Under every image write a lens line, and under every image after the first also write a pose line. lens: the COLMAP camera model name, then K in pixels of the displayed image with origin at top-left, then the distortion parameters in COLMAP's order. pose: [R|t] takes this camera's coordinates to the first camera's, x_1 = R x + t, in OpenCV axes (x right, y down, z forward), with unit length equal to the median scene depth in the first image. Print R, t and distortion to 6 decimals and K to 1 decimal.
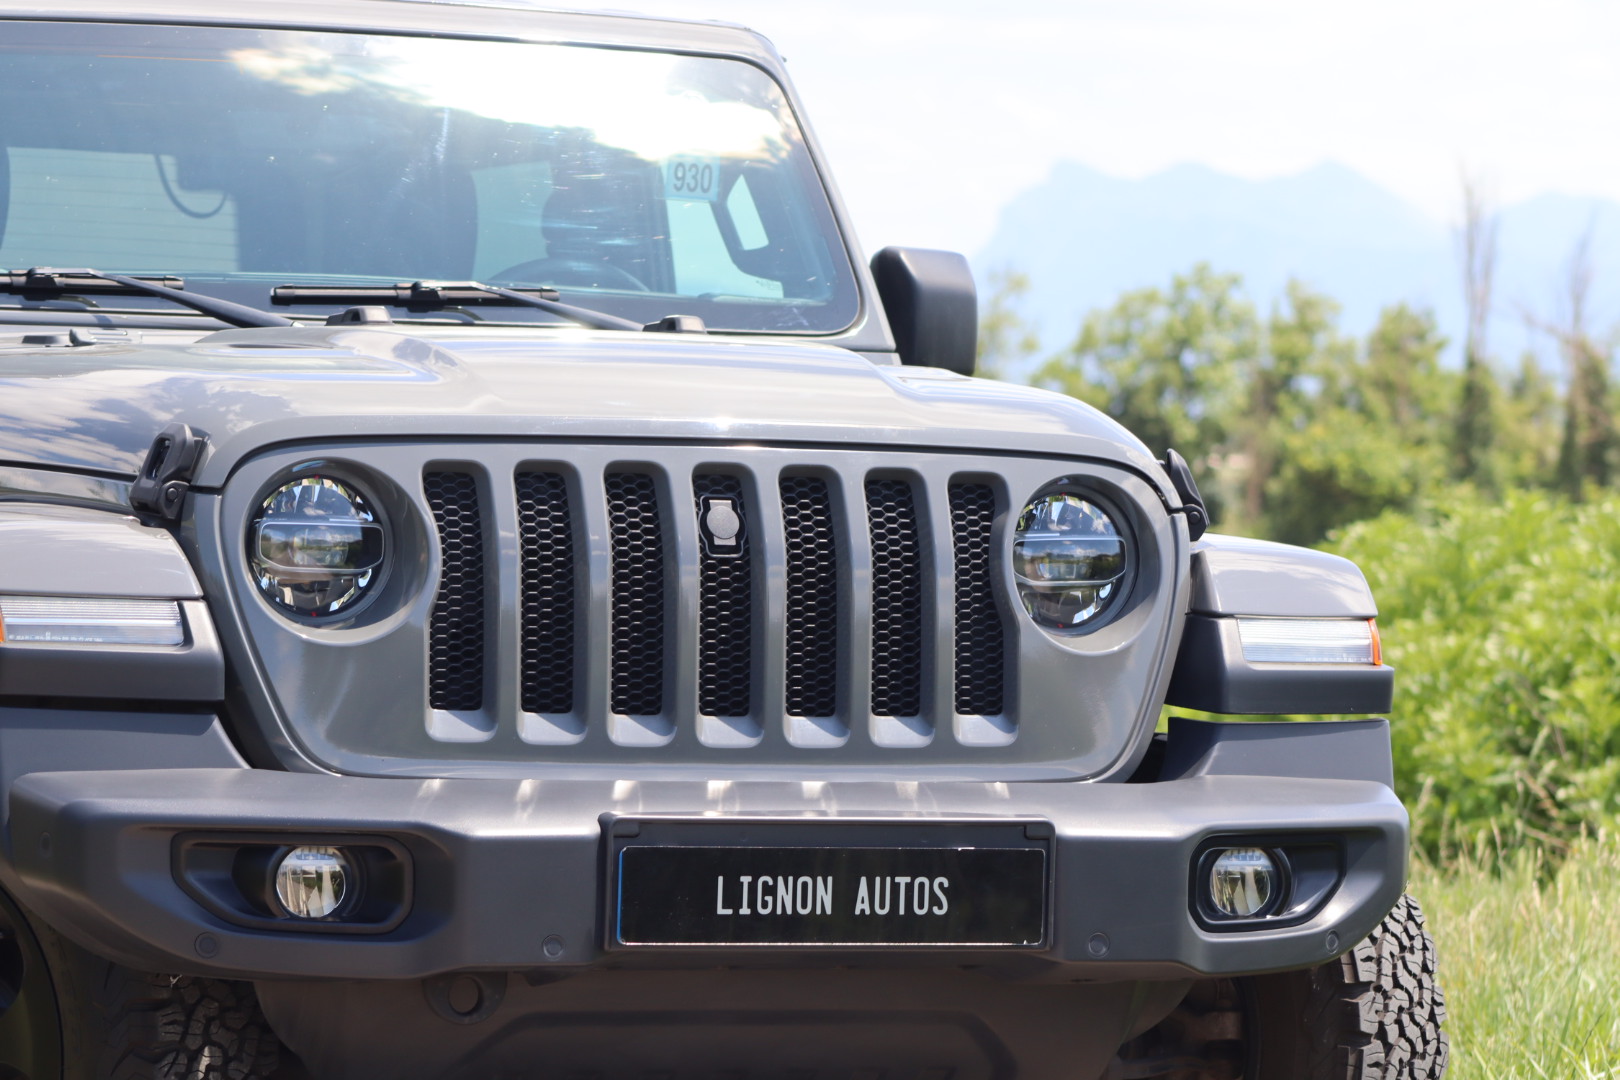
lens RADIAL K [[7517.5, 0, 815.7], [0, 7517.5, 549.6], [0, 0, 1]] dist [0.421993, 0.000000]
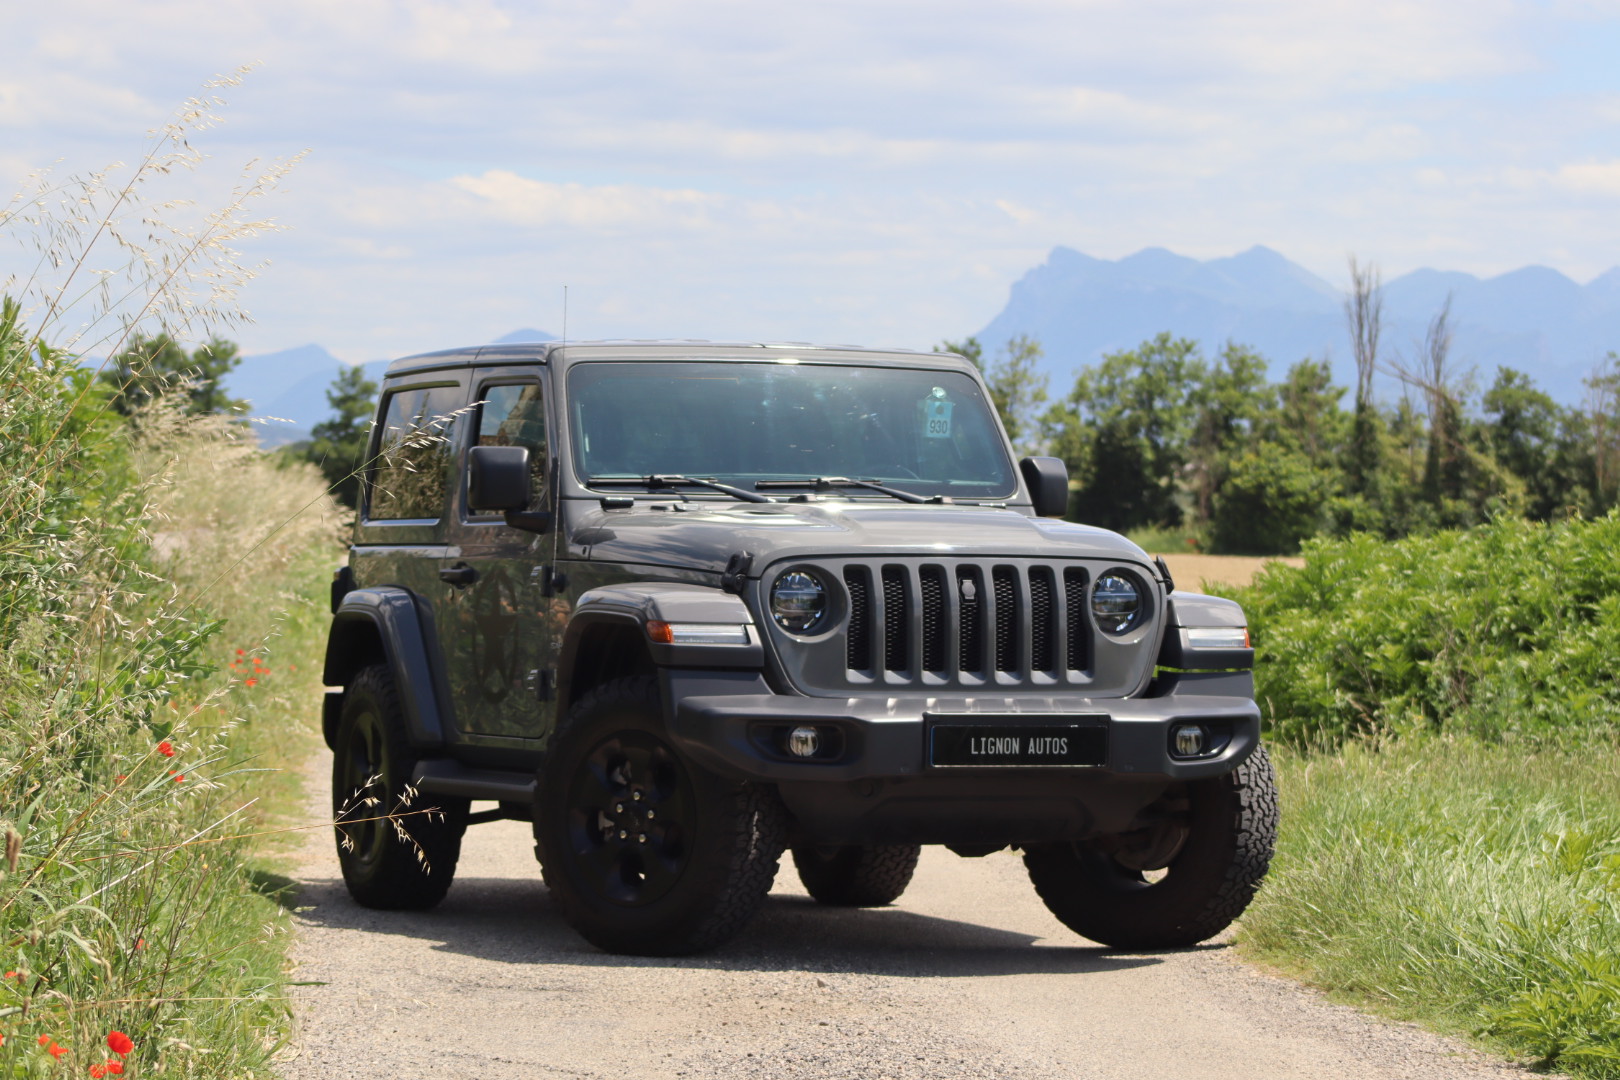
lens RADIAL K [[5723.8, 0, 815.5], [0, 5723.8, 537.9], [0, 0, 1]] dist [-0.078250, 0.000000]
pose [[0.999925, -0.007240, -0.009859, -0.042757], [0.007233, 0.999974, -0.000757, -0.018854], [0.009864, 0.000685, 0.999951, -0.798636]]
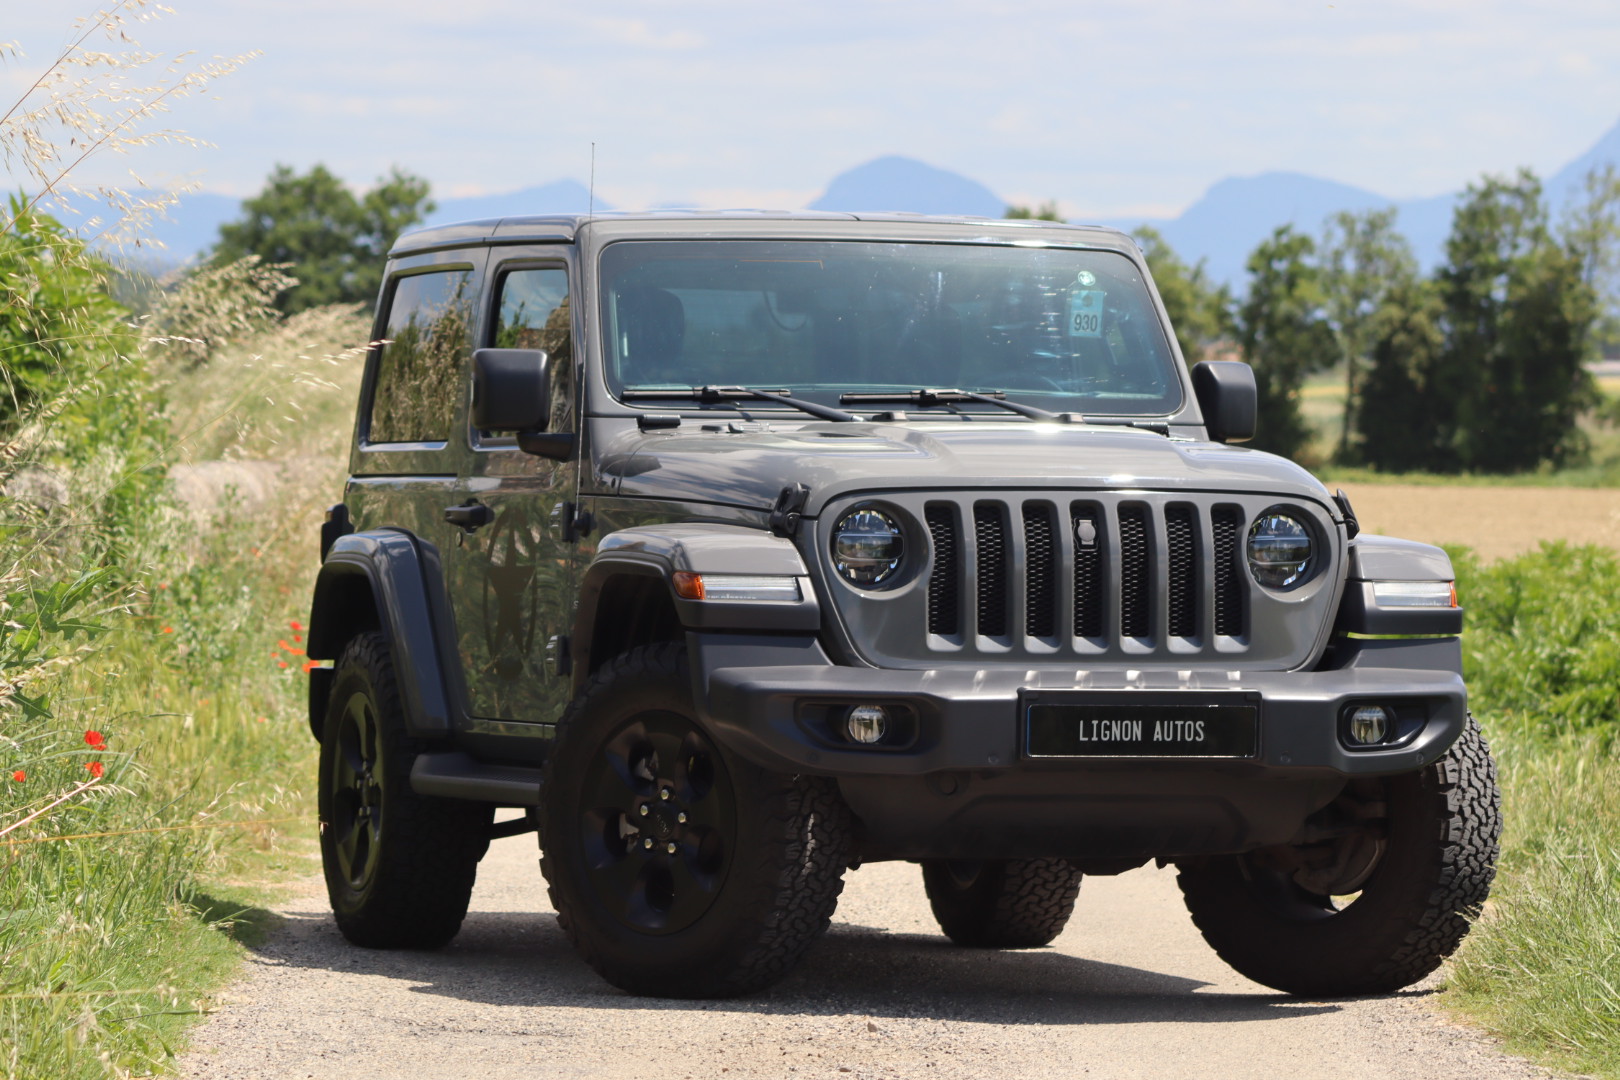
lens RADIAL K [[8705.5, 0, 808.1], [0, 8705.5, 542.8], [0, 0, 1]] dist [0.386255, 0.000000]
pose [[0.997457, -0.006556, -0.070972, 0.071700], [0.007075, 0.999950, 0.007067, -0.016702], [0.070922, -0.007551, 0.997453, -1.146909]]
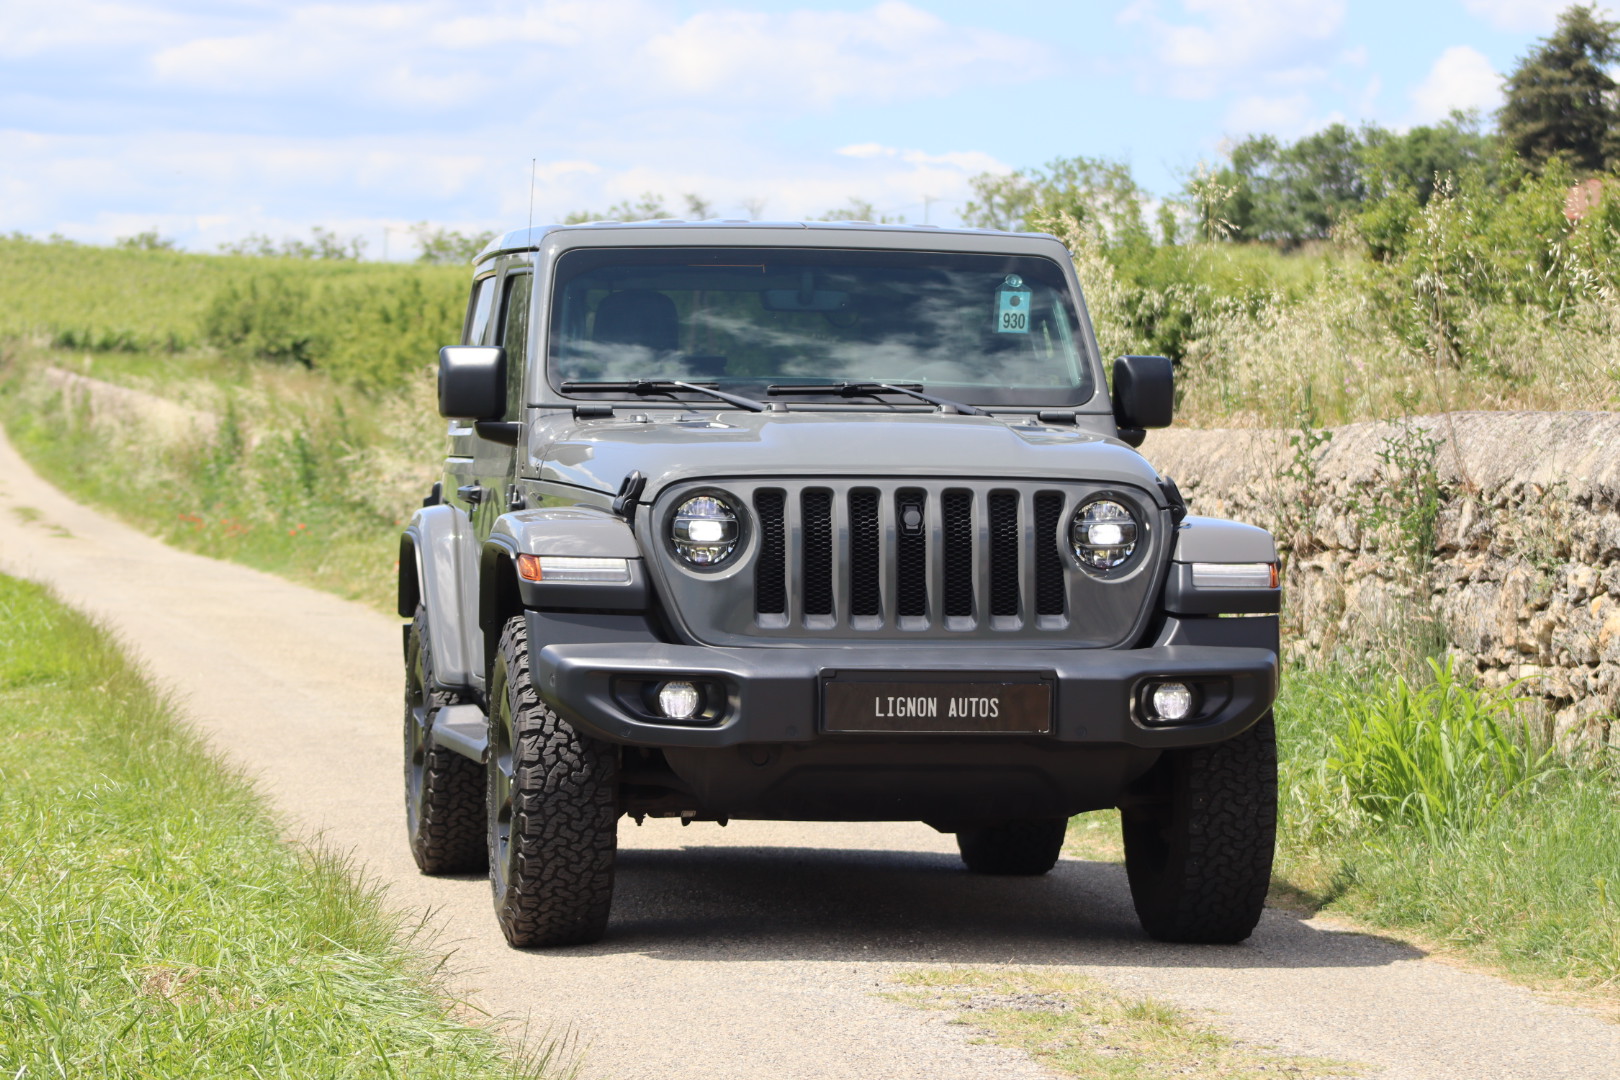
lens RADIAL K [[5723.8, 0, 810.0], [0, 5723.8, 540.8], [0, 0, 1]] dist [-0.078250, 0.000000]
pose [[0.974995, -0.002778, -0.222208, 0.296176], [0.007067, 0.999804, 0.018509, -0.025532], [0.222113, -0.019616, 0.974824, -0.468850]]
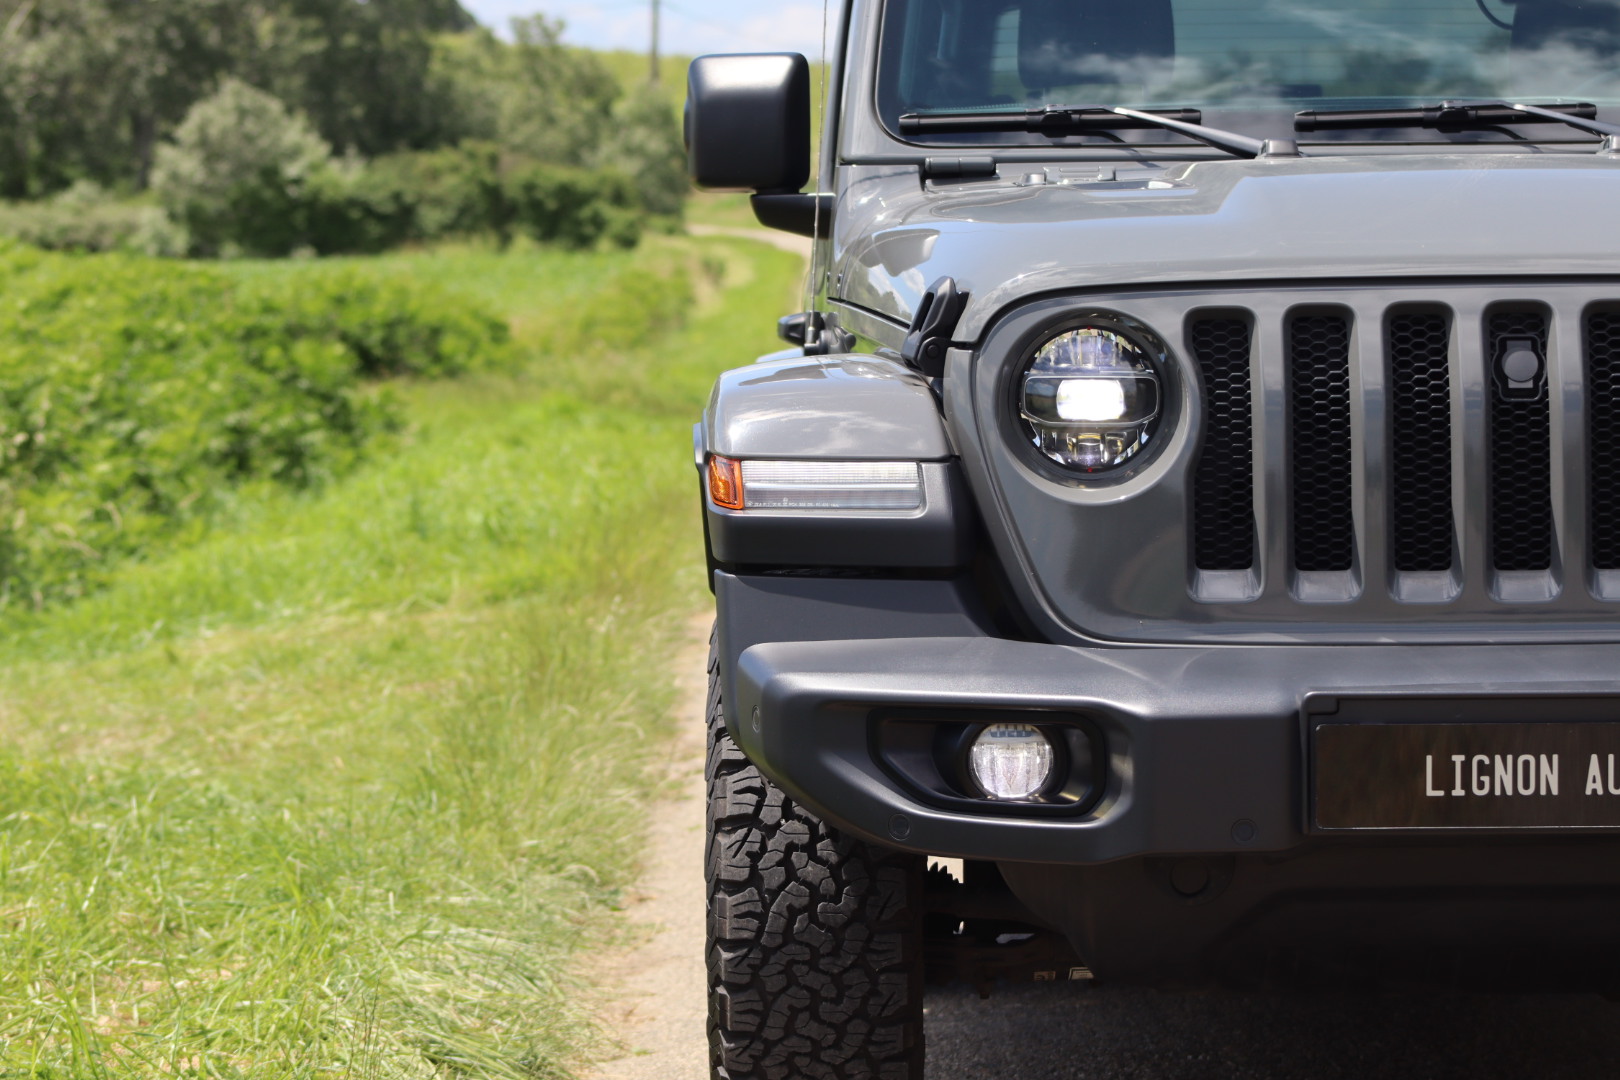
lens RADIAL K [[5723.8, 0, 813.5], [0, 5723.8, 539.2], [0, 0, 1]] dist [-0.078250, 0.000000]
pose [[0.925283, -0.009366, -0.379161, 0.177569], [0.028957, 0.998522, 0.046001, -0.017224], [0.378169, -0.053543, 0.924187, 0.307213]]
